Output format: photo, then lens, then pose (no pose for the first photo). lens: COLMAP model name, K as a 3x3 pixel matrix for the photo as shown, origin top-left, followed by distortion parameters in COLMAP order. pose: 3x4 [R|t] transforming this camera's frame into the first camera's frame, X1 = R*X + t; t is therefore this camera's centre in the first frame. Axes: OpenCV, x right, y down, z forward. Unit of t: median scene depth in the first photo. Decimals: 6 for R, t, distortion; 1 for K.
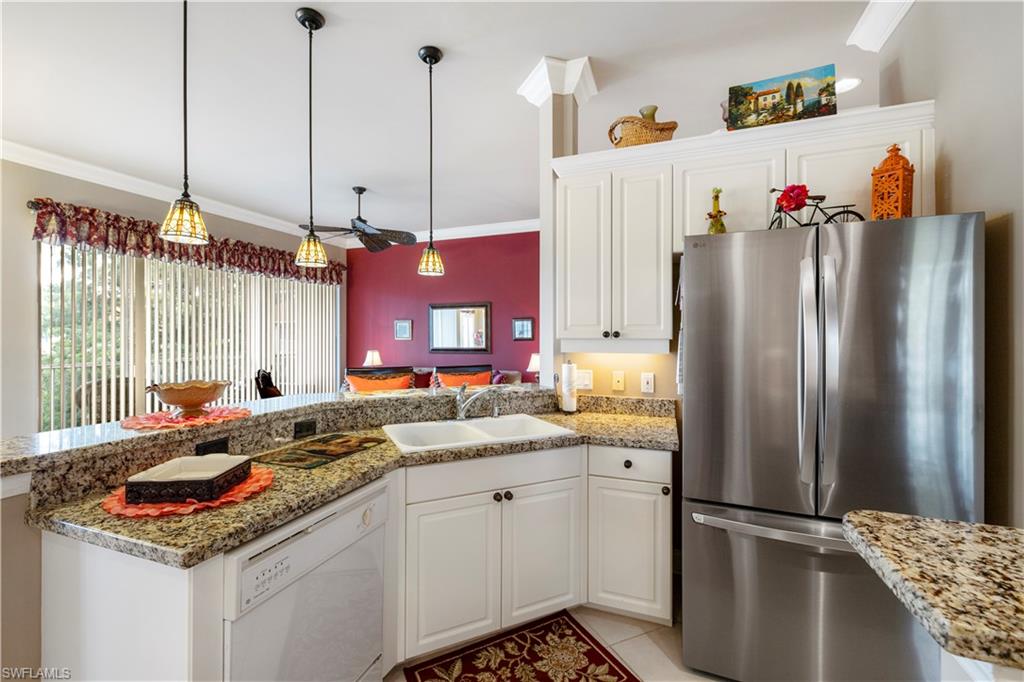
lens RADIAL K [[438.7, 0, 488.2], [0, 438.7, 335.6], [0, 0, 1]] dist [0.000692, 0.000522]
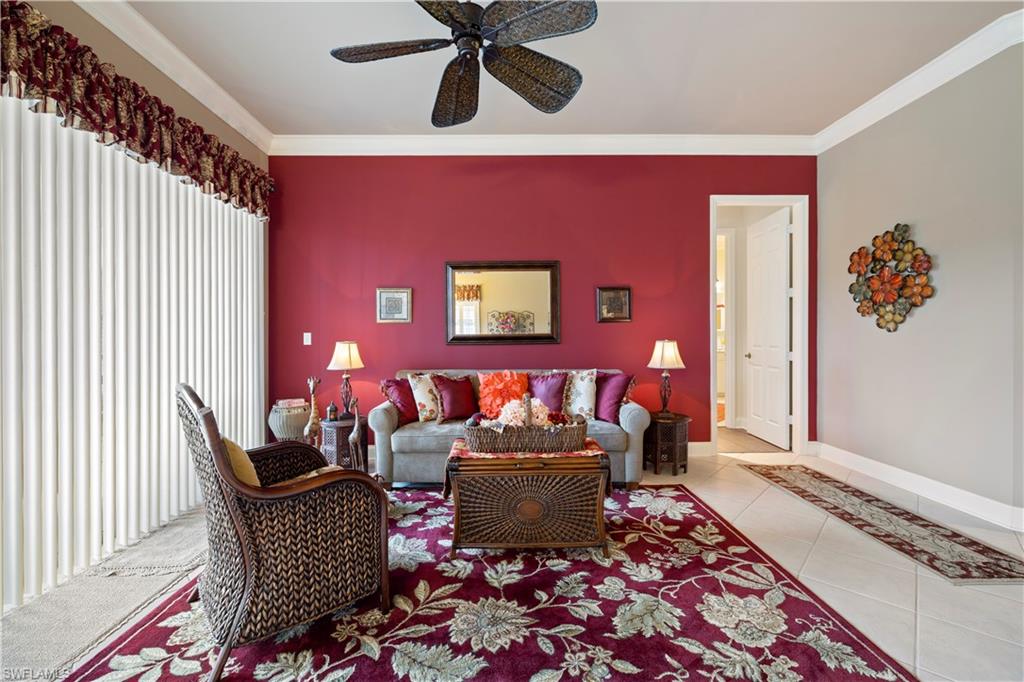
lens RADIAL K [[438.7, 0, 492.3], [0, 438.7, 335.5], [0, 0, 1]] dist [0.000692, 0.000522]
pose [[0.914488, -0.002107, 0.404608, -0.345361], [0.004142, 0.999983, -0.004156, 0.032930], [-0.404593, 0.005477, 0.914481, 0.470474]]
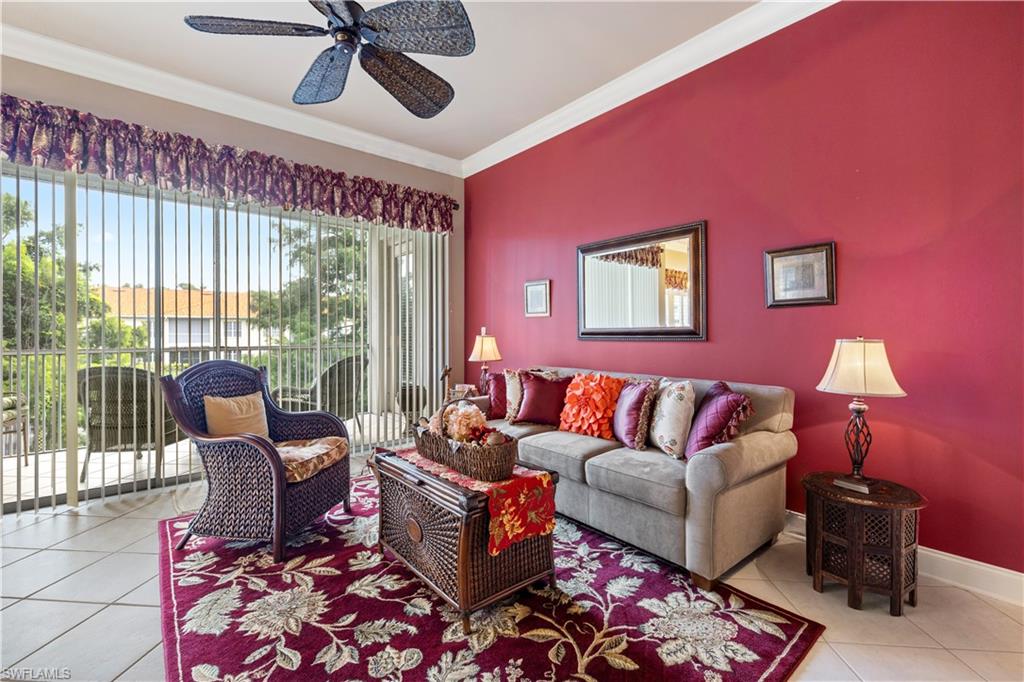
lens RADIAL K [[438.7, 0, 503.3], [0, 438.7, 329.1], [0, 0, 1]] dist [0.000692, 0.000522]
pose [[0.893232, -0.002167, -0.449591, 0.021874], [-0.001575, 0.999967, -0.007950, 0.034125], [0.449594, 0.007810, 0.893199, 0.536255]]
